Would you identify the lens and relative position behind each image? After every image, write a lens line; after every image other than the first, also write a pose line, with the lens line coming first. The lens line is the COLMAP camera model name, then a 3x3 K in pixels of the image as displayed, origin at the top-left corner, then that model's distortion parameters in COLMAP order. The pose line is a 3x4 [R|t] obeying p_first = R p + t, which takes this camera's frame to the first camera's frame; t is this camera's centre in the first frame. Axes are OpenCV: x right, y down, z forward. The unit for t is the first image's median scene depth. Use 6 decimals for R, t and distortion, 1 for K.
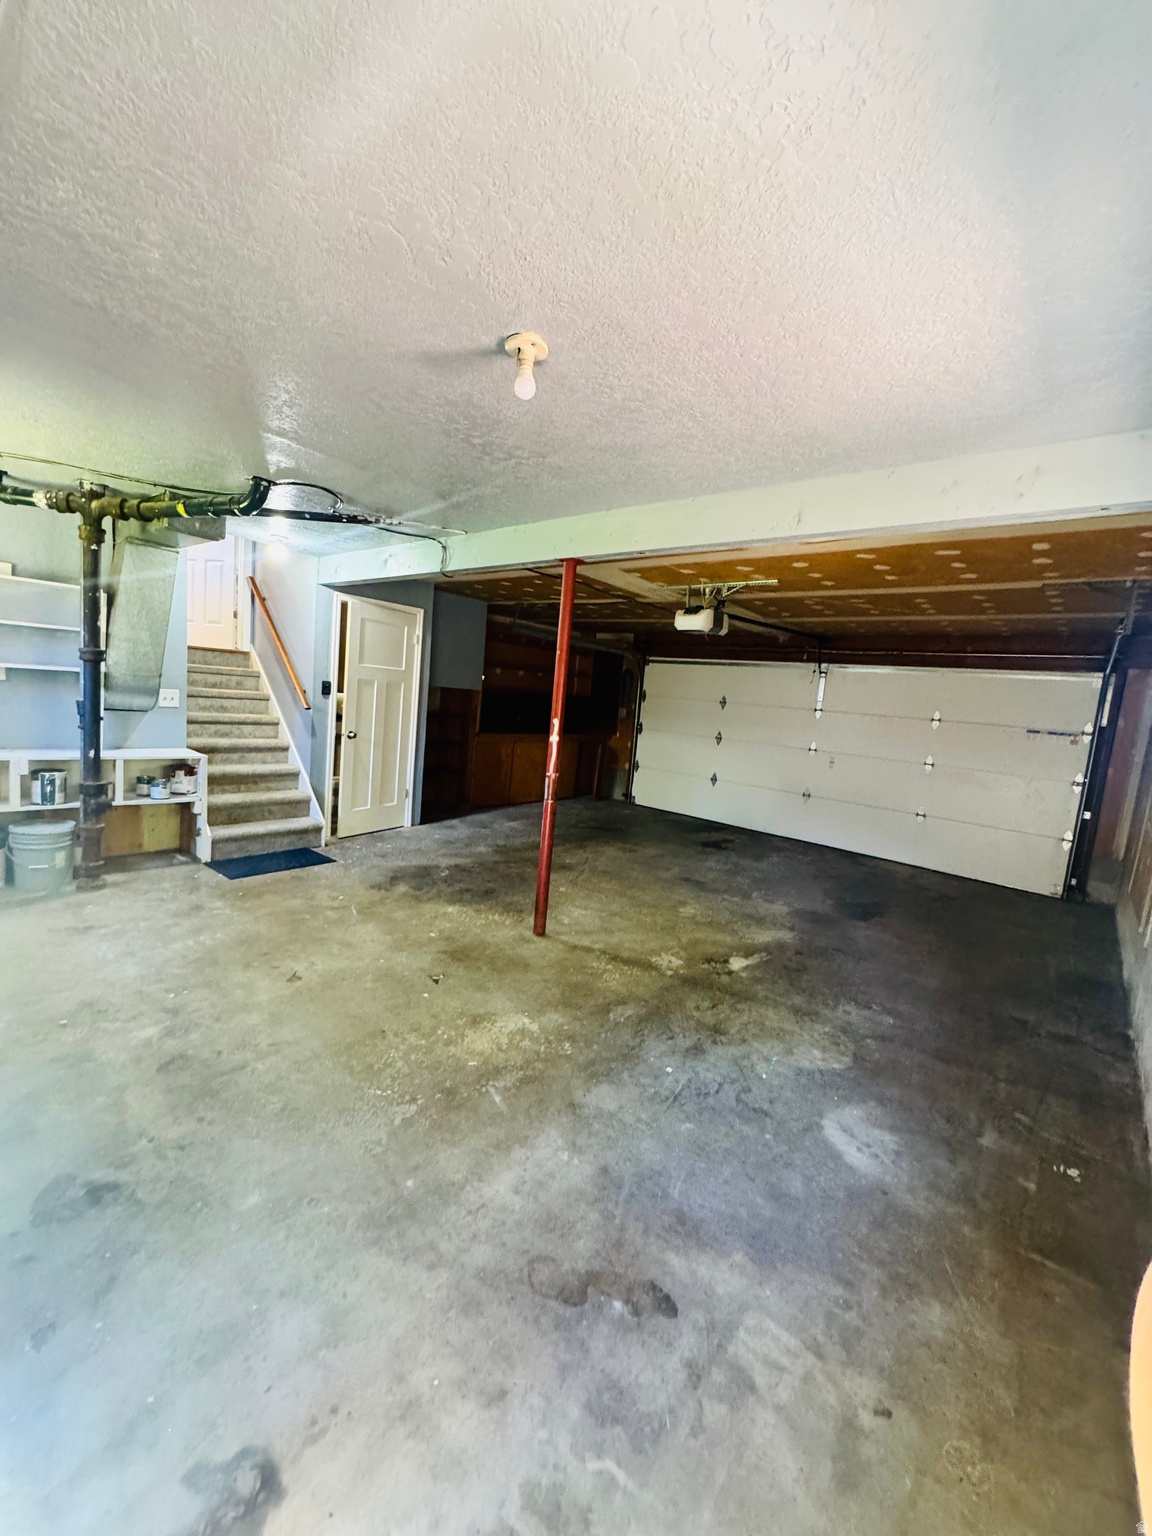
lens RADIAL K [[614.7, 0, 577.8], [0, 614.7, 767.1], [0, 0, 1]] dist [-0.001696, 0.000330]
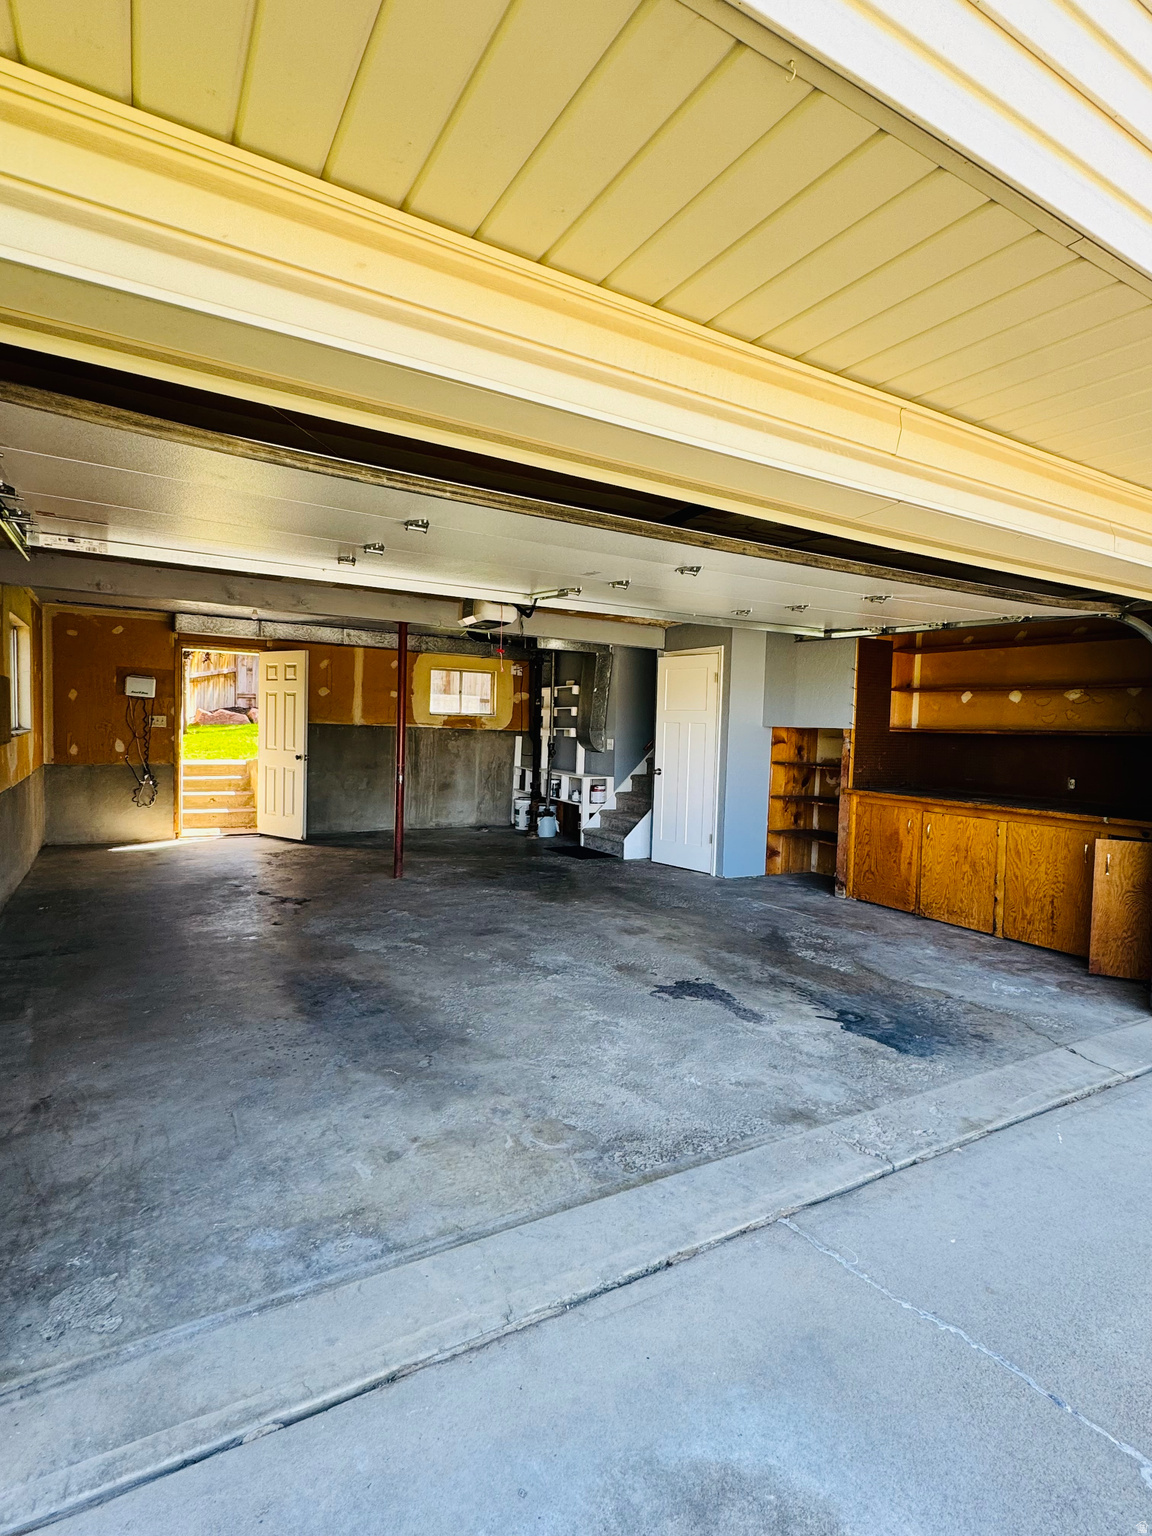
lens RADIAL K [[771.2, 0, 576.0], [0, 771.2, 768.0], [0, 0, 1]] dist [-0.001778, -0.000569]
pose [[-0.344277, -0.044038, -0.937835, 1.001221], [-0.169126, 0.985468, 0.015811, -0.051605], [0.923509, 0.164055, -0.346722, 1.313176]]
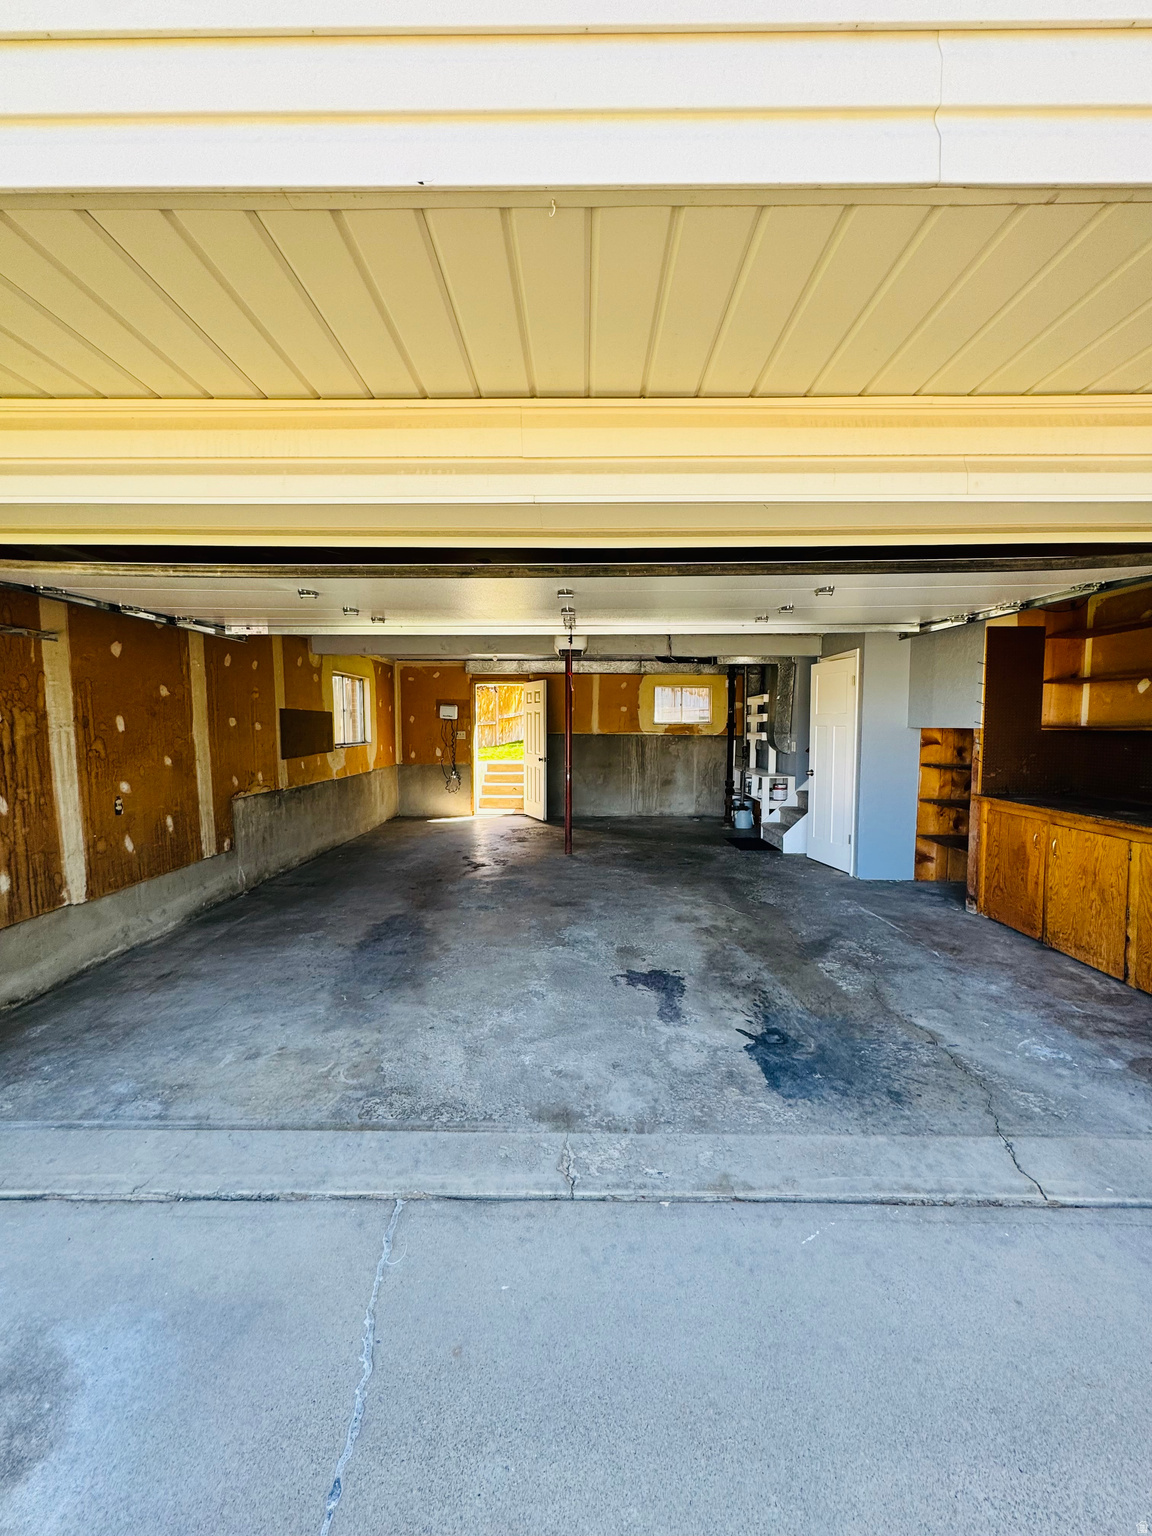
lens RADIAL K [[614.7, 0, 577.8], [0, 614.7, 767.1], [0, 0, 1]] dist [-0.001696, 0.000330]
pose [[-0.774266, -0.042319, -0.631444, 0.730951], [-0.139681, 0.984583, 0.105289, -0.119917], [0.617253, 0.169722, -0.768240, 1.593365]]
